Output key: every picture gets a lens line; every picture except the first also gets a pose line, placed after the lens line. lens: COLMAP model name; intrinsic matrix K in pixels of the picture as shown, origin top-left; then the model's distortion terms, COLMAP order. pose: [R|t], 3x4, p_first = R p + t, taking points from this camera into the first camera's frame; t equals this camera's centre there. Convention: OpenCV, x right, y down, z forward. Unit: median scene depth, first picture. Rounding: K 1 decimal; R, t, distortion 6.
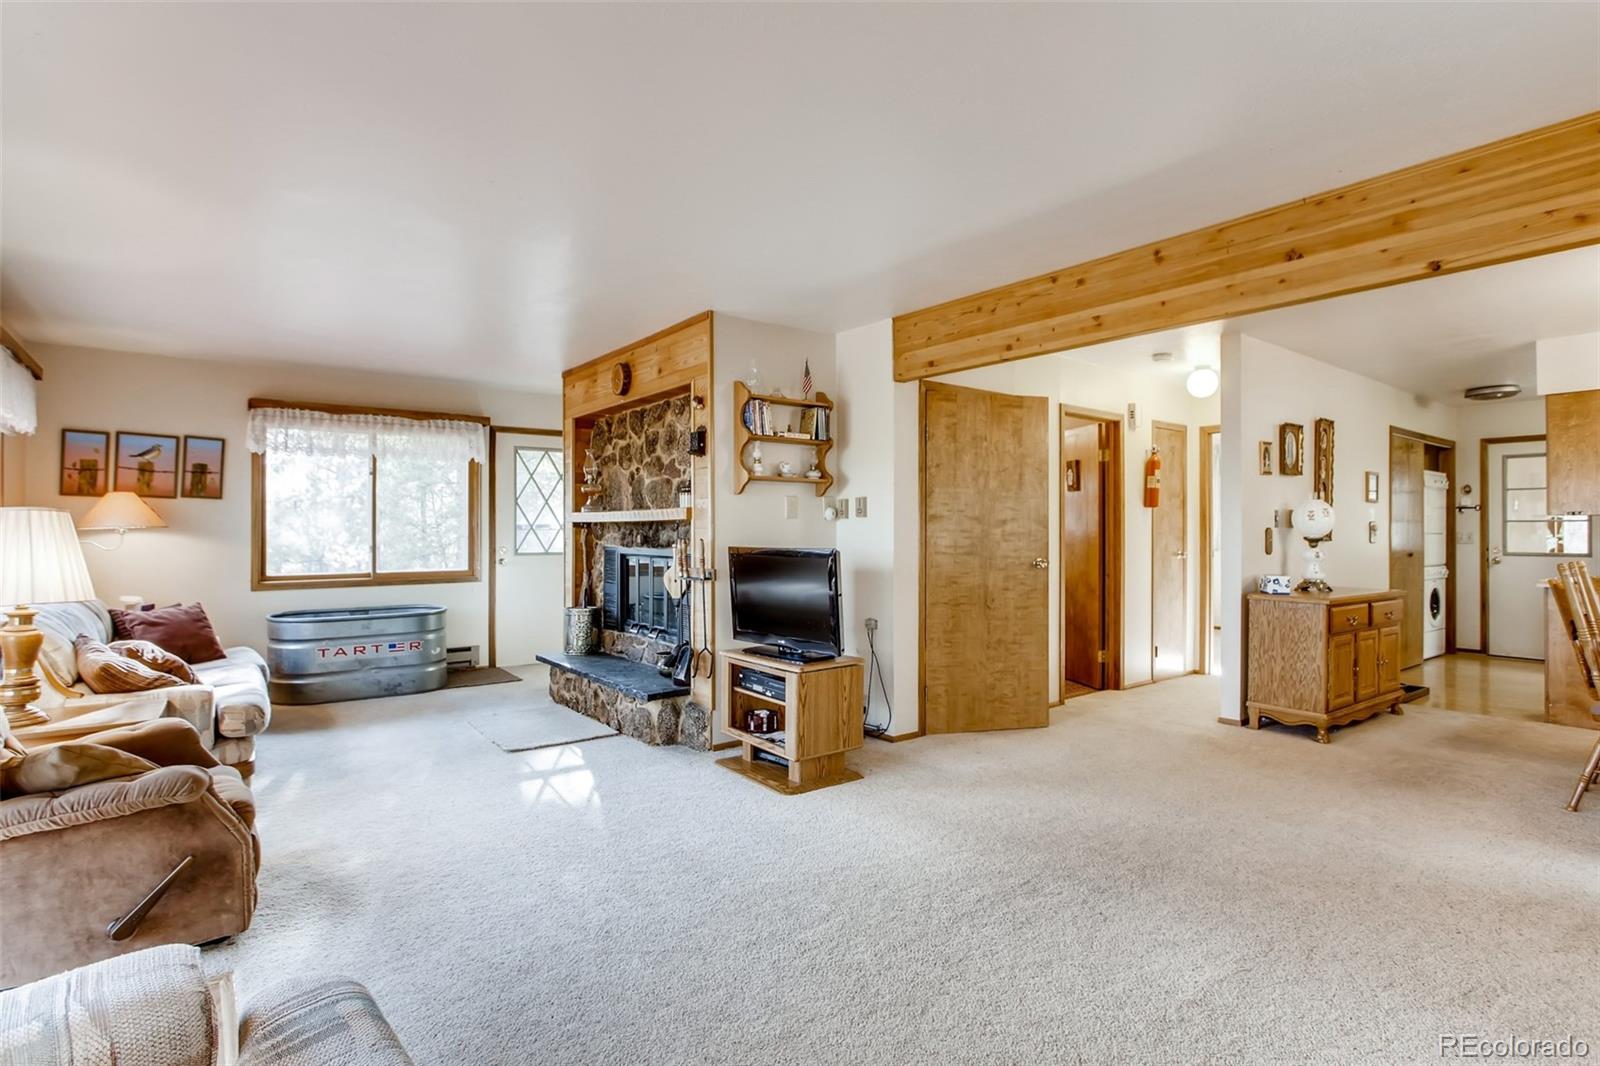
lens RADIAL K [[791.6, 0, 800.0], [0, 791.6, 533.0], [0, 0, 1]] dist [-0.003791, 0.000943]
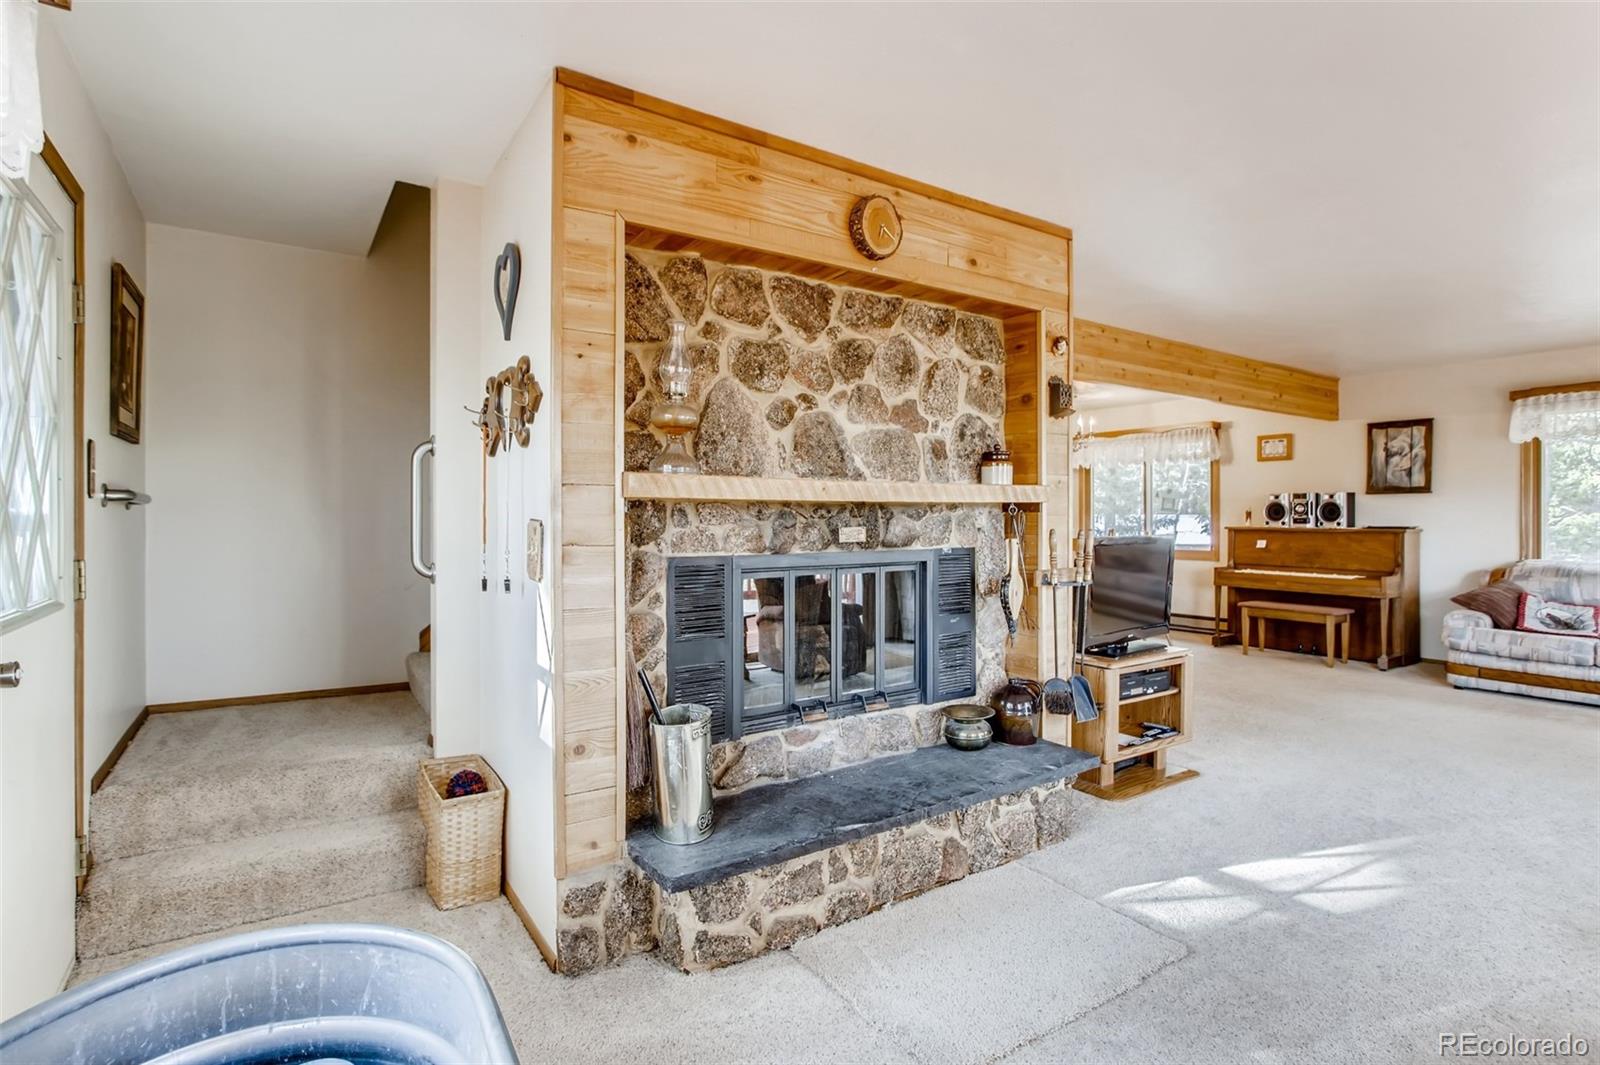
lens RADIAL K [[780.4, 0, 795.0], [0, 780.4, 512.6], [0, 0, 1]] dist [0.000457, 0.000036]
pose [[0.068477, 0.000755, 0.997652, -0.685851], [0.003041, 0.999995, -0.000966, -0.005928], [-0.997648, 0.003100, 0.068474, 0.939548]]
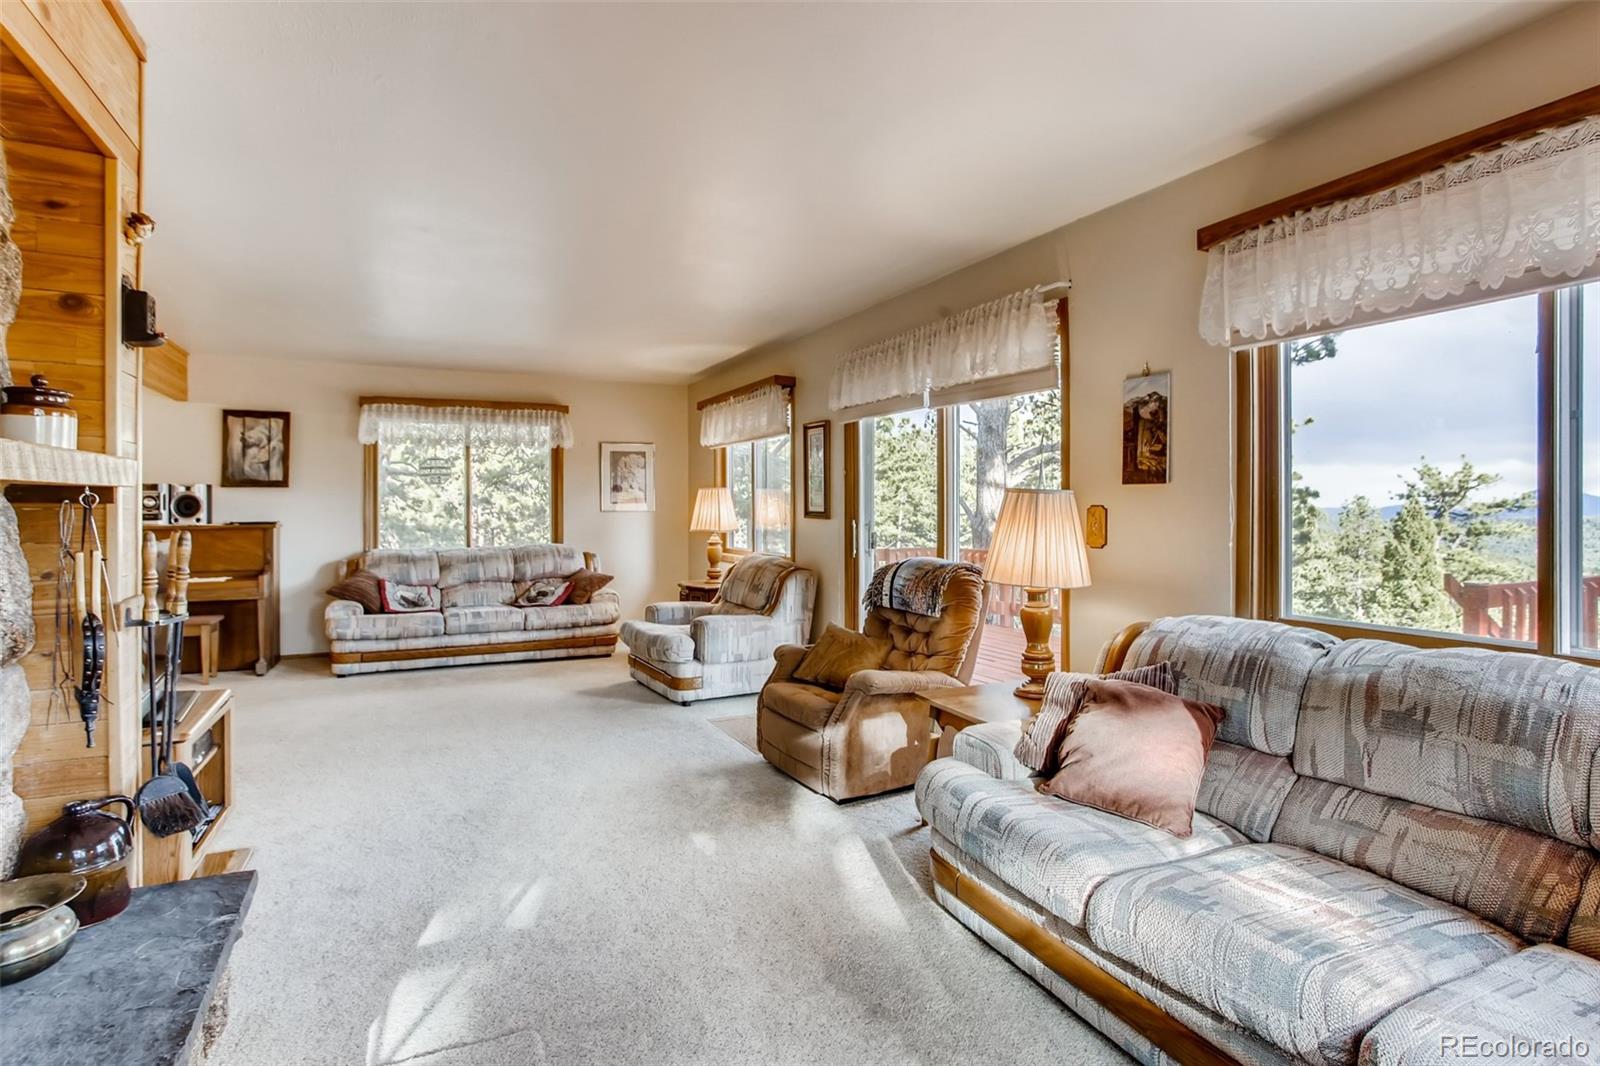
lens RADIAL K [[814.1, 0, 796.2], [0, 814.1, 510.5], [0, 0, 1]] dist [-0.001676, 0.000696]
pose [[-0.974832, 0.000172, 0.222939, -0.472171], [0.001319, 0.999987, 0.004997, -0.004502], [-0.222935, 0.005165, -0.974820, 1.068344]]
